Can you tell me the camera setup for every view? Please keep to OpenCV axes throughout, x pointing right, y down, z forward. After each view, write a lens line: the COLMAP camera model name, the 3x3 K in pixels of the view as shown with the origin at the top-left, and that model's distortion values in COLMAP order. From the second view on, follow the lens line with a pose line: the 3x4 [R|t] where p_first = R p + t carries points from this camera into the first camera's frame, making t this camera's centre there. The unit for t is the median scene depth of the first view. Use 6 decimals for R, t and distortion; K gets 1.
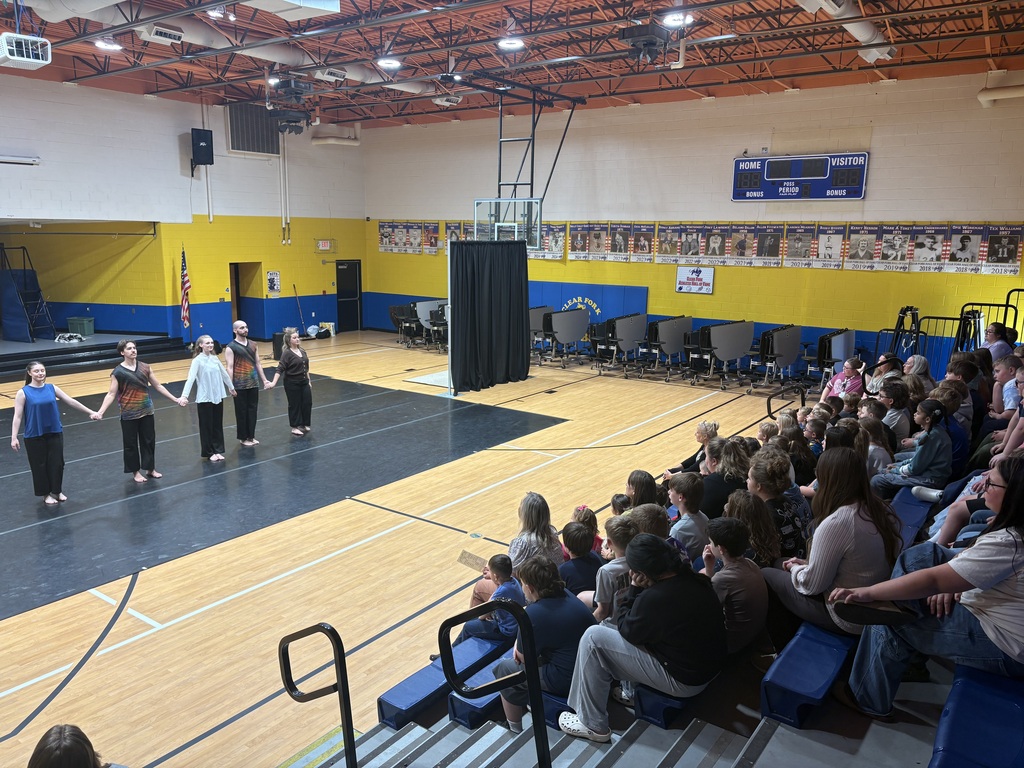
lens RADIAL K [[776.5, 0, 512.0], [0, 776.5, 384.0], [0, 0, 1]] dist [0.071835, -0.091499]
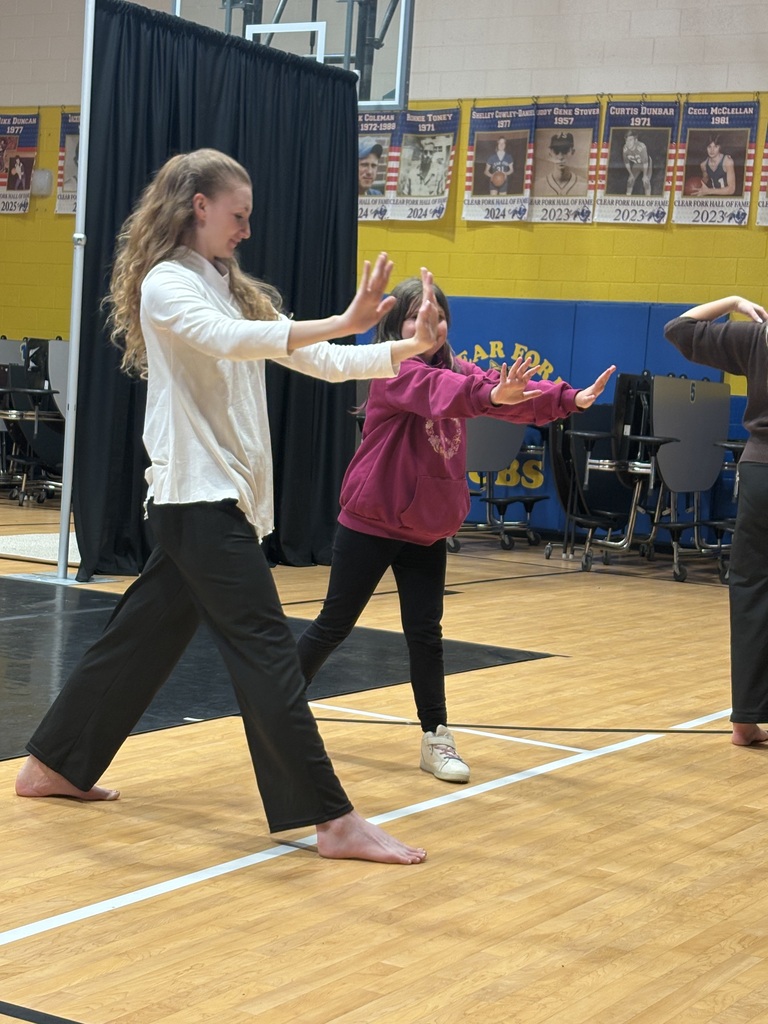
lens RADIAL K [[1926.4, 0, 384.0], [0, 1926.4, 512.0], [0, 0, 1]] dist [0.122316, -0.004290]
pose [[0.994259, 0.044542, 0.097290, -0.028808], [-0.031348, 0.990598, -0.133164, 0.058522], [-0.102307, 0.129350, 0.986307, 0.270500]]
